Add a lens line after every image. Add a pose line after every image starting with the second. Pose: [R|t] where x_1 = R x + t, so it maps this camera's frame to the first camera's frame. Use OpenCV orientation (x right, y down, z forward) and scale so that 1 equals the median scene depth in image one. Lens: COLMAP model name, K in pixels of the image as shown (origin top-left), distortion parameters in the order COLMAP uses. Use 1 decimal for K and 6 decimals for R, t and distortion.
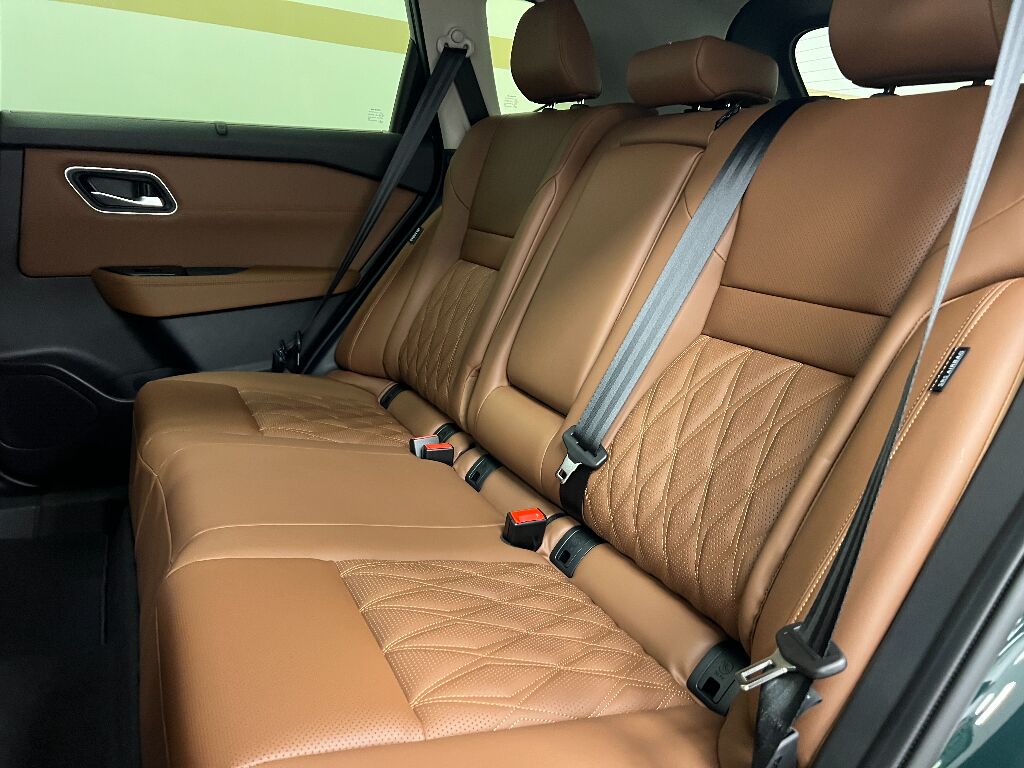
lens RADIAL K [[767.6, 0, 512.0], [0, 767.6, 384.0], [0, 0, 1]] dist [0.083668, -0.110351]
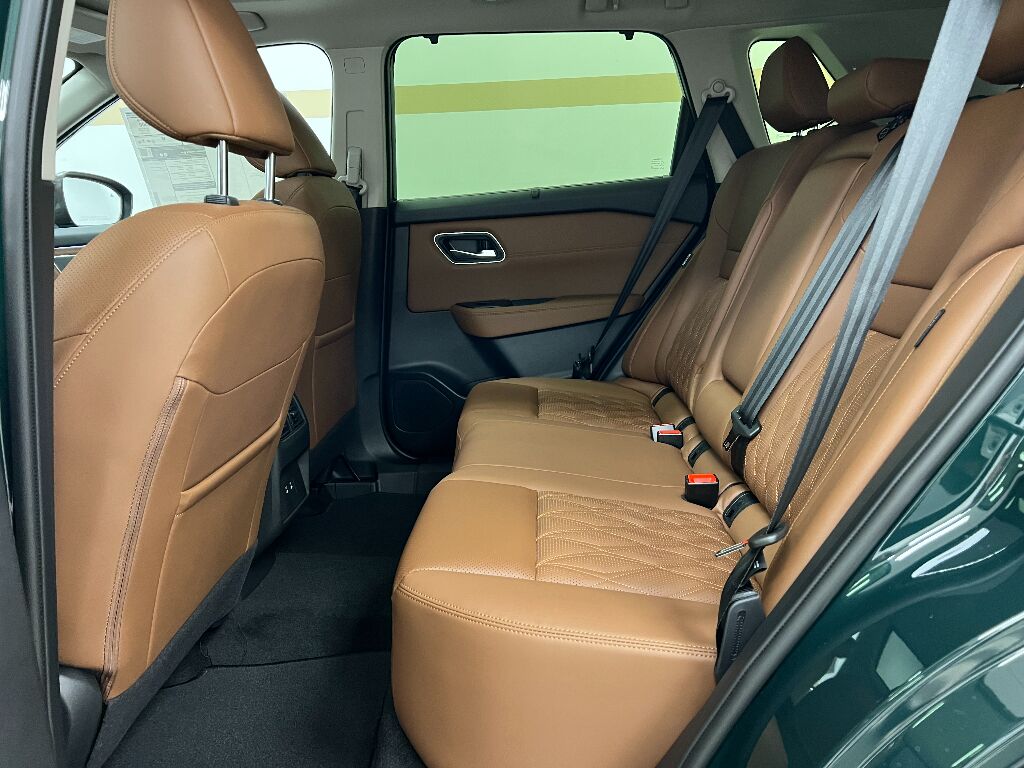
lens RADIAL K [[767.6, 0, 512.0], [0, 767.6, 384.0], [0, 0, 1]] dist [0.083668, -0.110351]
pose [[0.868481, -0.004739, -0.495699, 0.236029], [-0.019927, 0.998812, -0.044463, 0.053080], [0.495321, 0.048493, 0.867355, -0.138211]]
